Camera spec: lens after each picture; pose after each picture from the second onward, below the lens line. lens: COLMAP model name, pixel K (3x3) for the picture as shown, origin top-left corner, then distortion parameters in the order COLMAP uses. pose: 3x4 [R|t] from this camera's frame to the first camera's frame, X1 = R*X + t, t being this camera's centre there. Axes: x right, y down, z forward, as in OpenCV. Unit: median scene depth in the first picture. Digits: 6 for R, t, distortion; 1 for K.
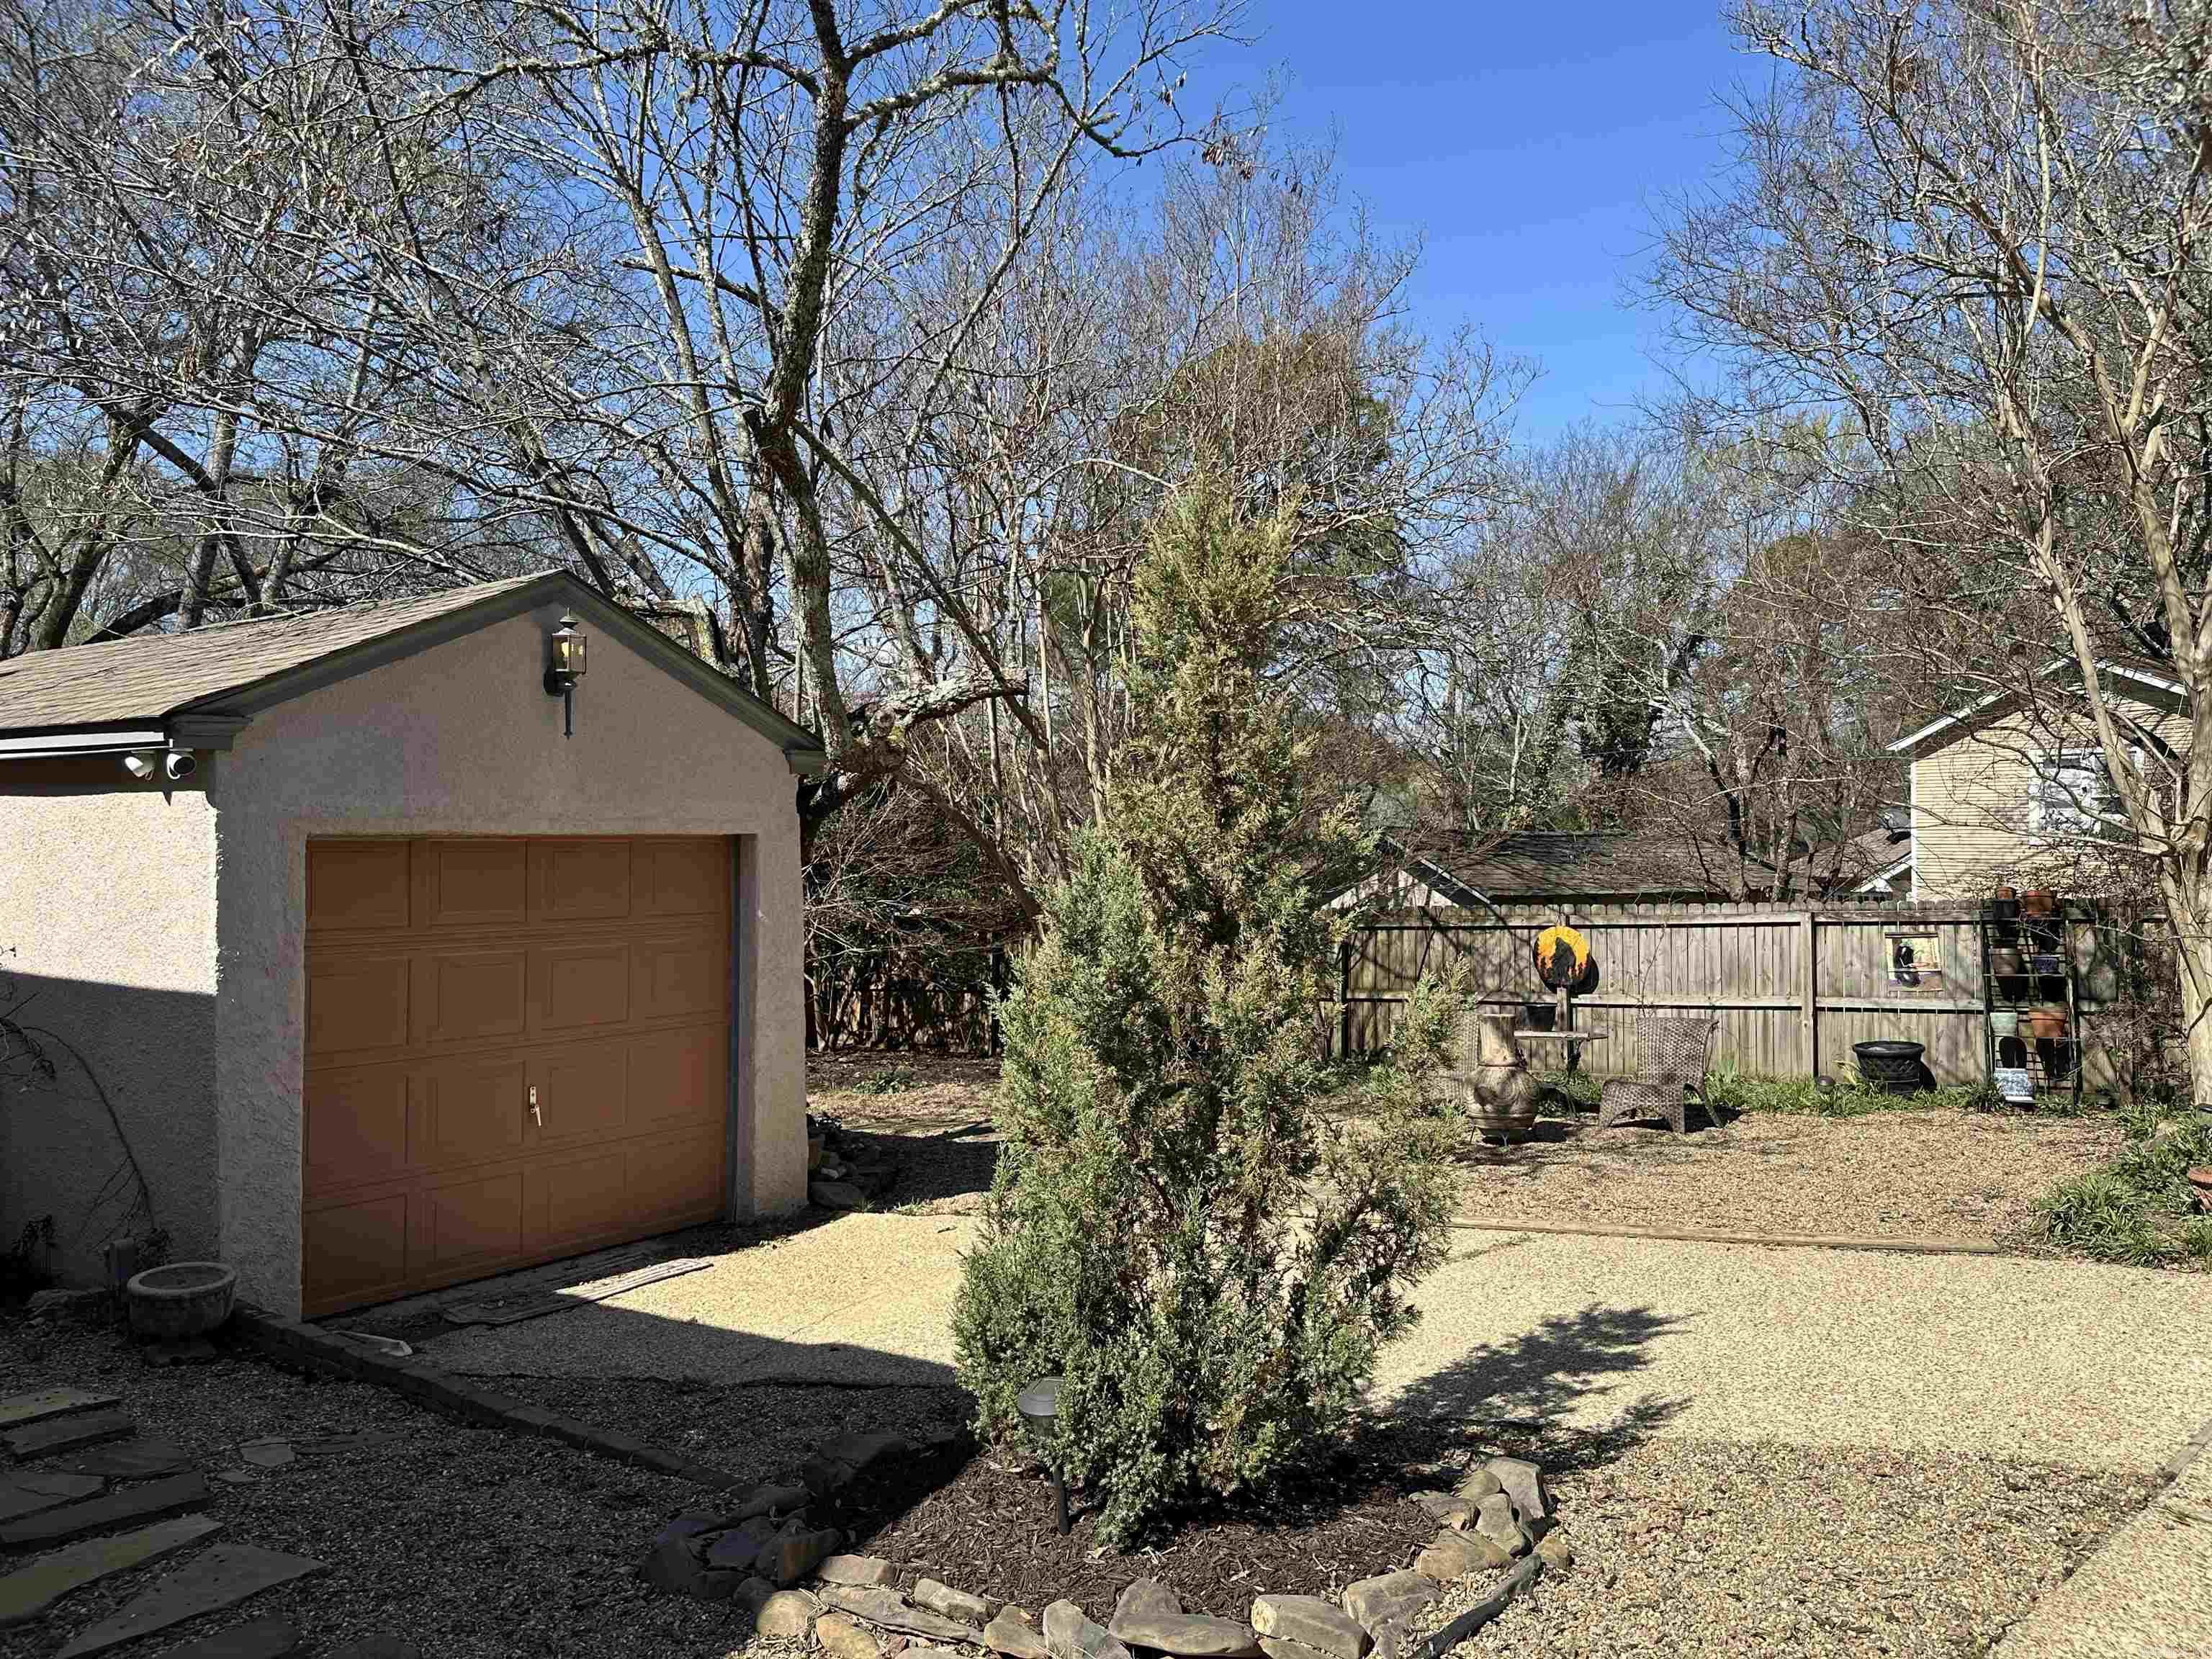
lens RADIAL K [[1566.1, 0, 1106.0], [0, 1566.1, 829.5], [0, 0, 1]] dist [0.122960, -0.165589]
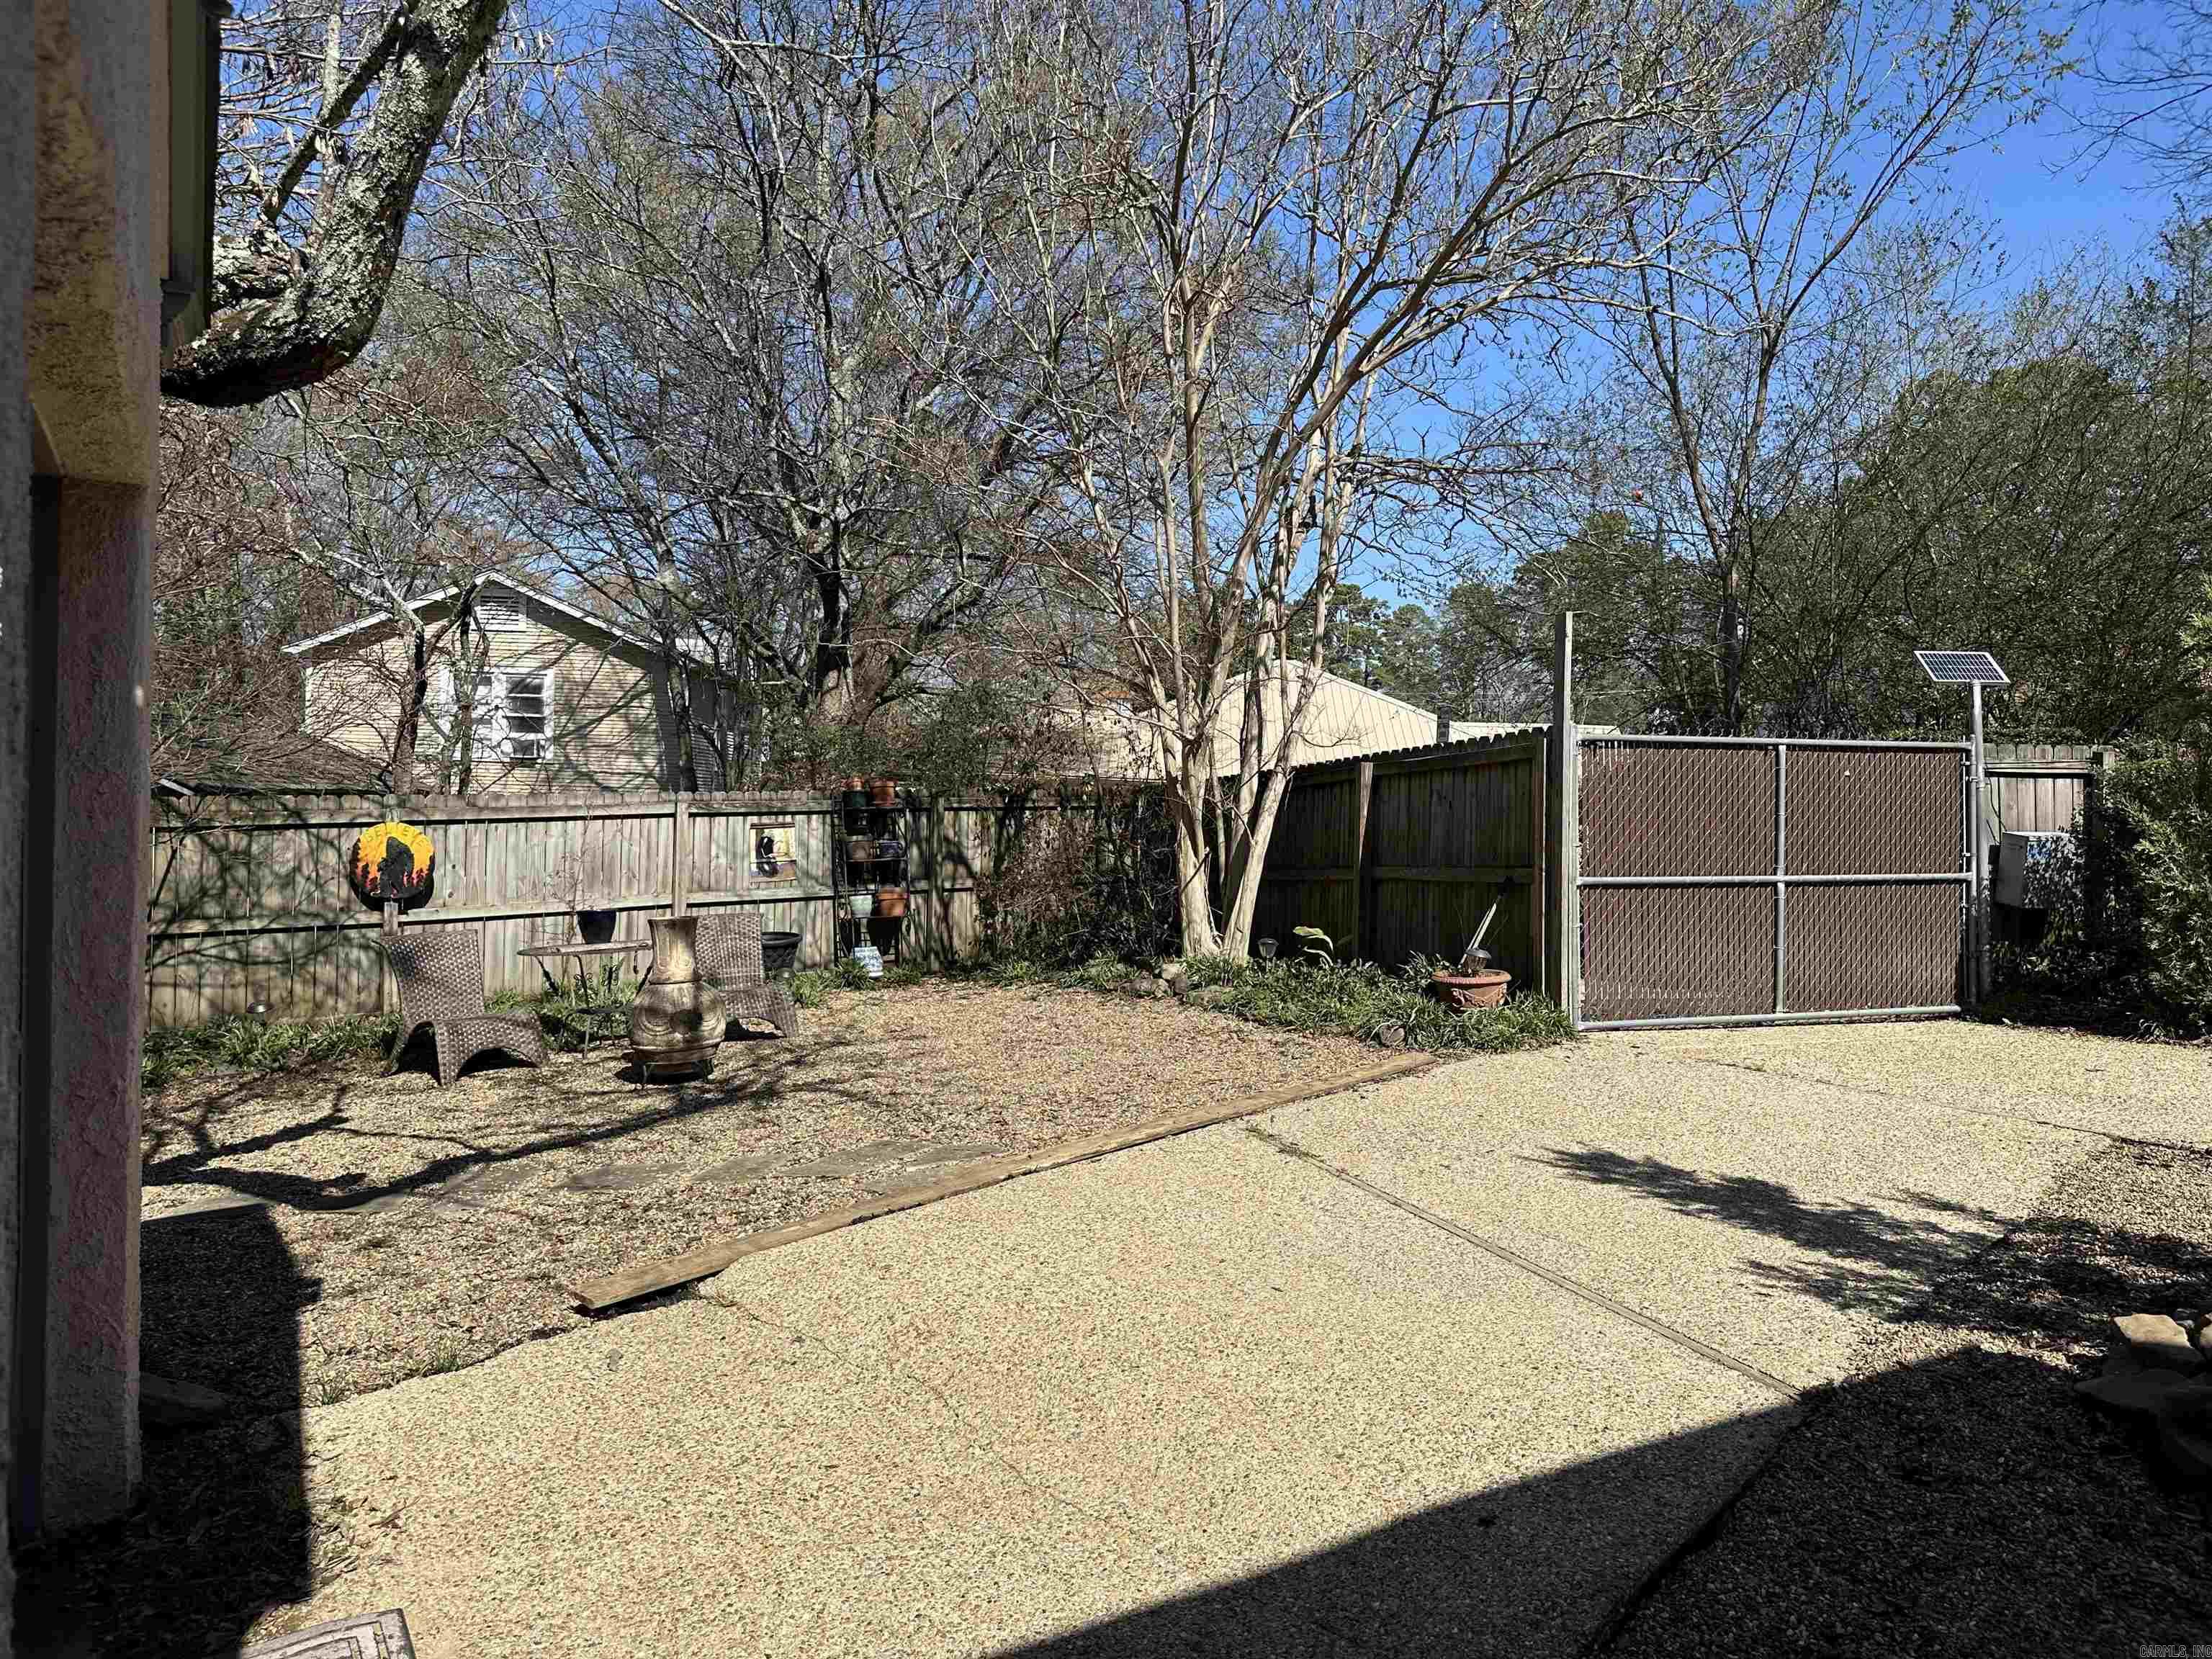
lens RADIAL K [[1566.1, 0, 1106.0], [0, 1566.1, 829.5], [0, 0, 1]] dist [0.122960, -0.165589]
pose [[0.422982, -0.003832, 0.906130, -0.298053], [-0.029569, 0.999400, 0.018029, 0.044352], [-0.905655, -0.034419, 0.422615, 0.391110]]
